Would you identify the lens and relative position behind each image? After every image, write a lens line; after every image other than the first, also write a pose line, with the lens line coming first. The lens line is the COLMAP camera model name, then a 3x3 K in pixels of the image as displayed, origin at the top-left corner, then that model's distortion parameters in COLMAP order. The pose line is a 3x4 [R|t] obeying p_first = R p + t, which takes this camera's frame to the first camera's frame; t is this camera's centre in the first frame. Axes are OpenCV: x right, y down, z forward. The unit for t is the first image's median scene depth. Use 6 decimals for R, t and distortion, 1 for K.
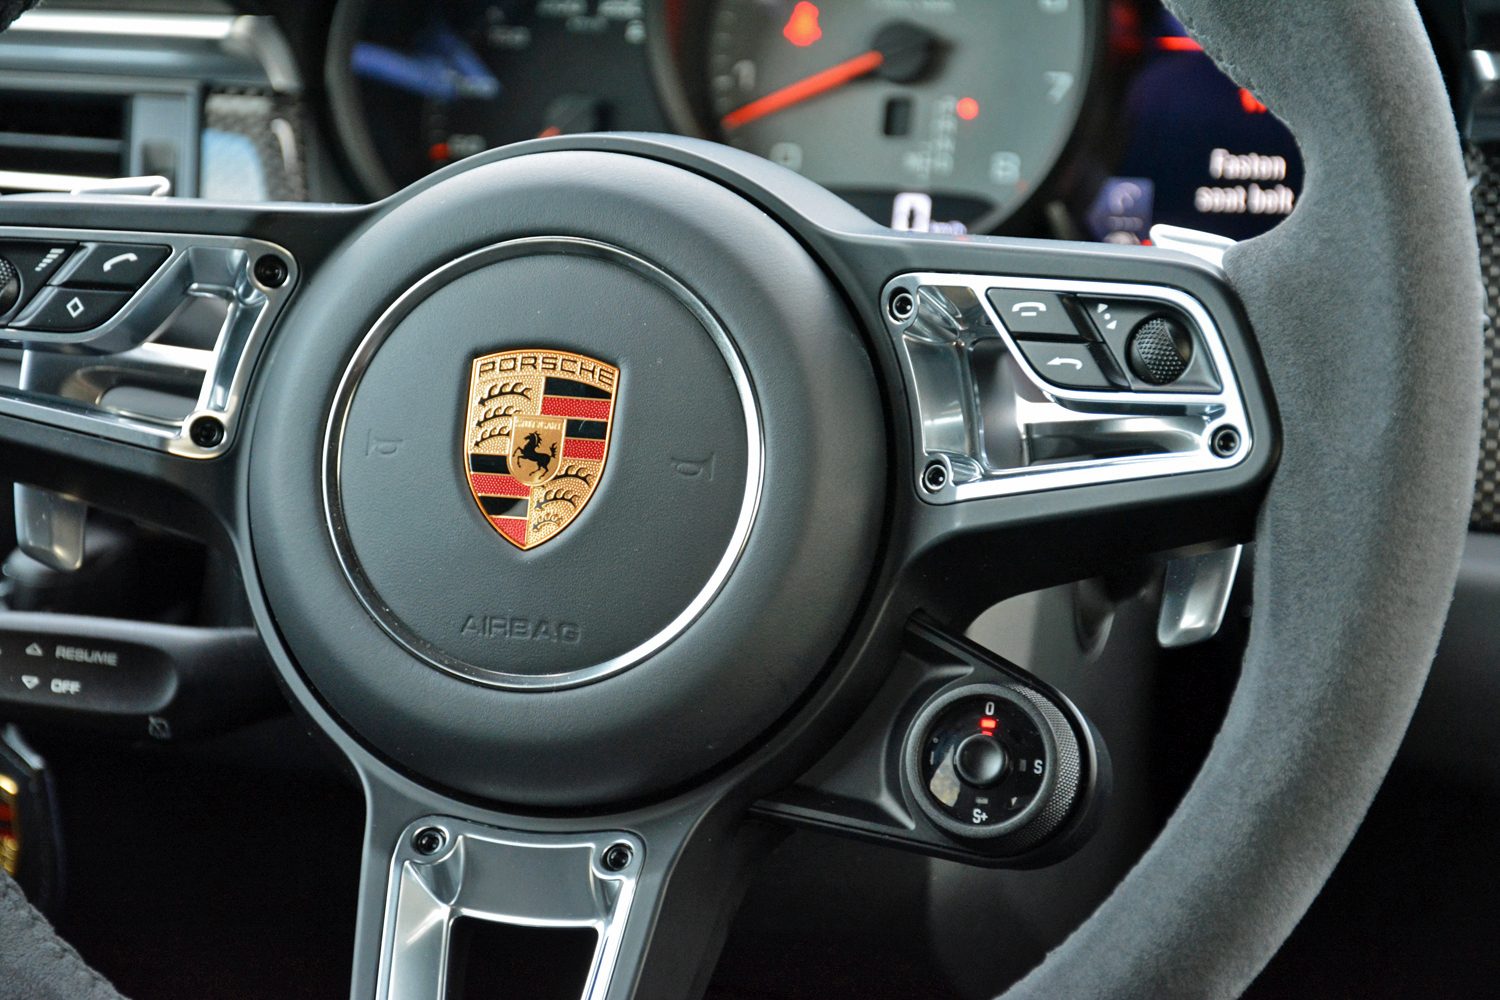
lens RADIAL K [[4517.3, 0, 748.9], [0, 4517.3, 515.9], [0, 0, 1]] dist [0.676472, 0.000000]
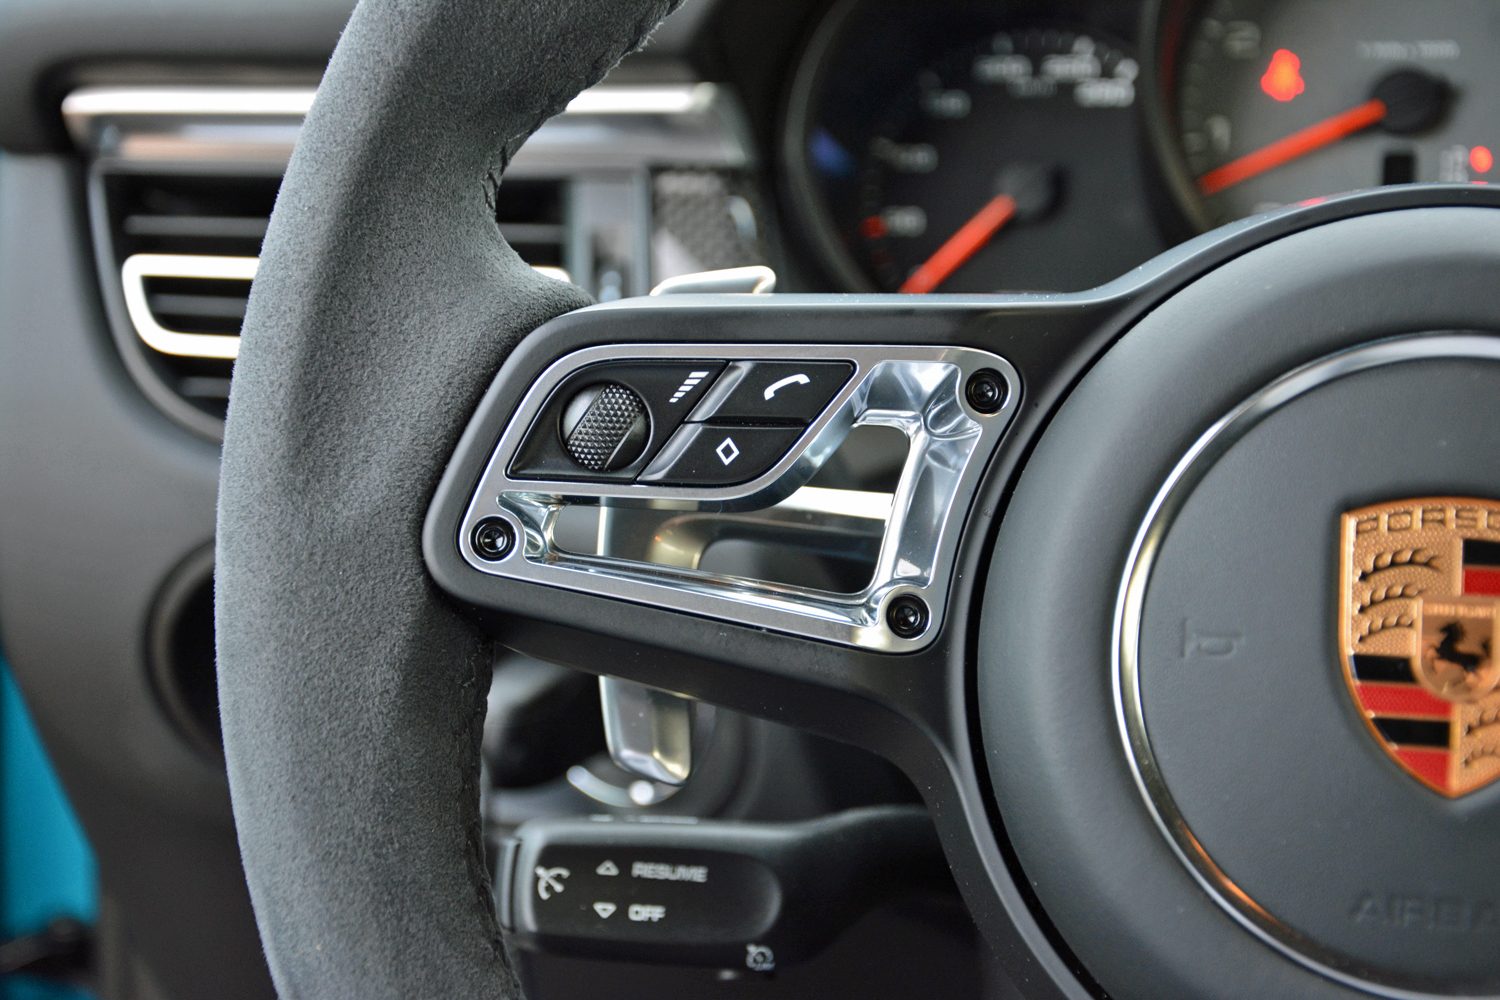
lens RADIAL K [[2656.8, 0, 741.9], [0, 2656.8, 502.8], [0, 0, 1]] dist [0.180035, 0.000000]
pose [[0.997447, -0.033457, 0.063087, -0.159420], [0.032120, 0.999240, 0.022086, -0.043337], [-0.063778, -0.020003, 0.997764, 0.540919]]
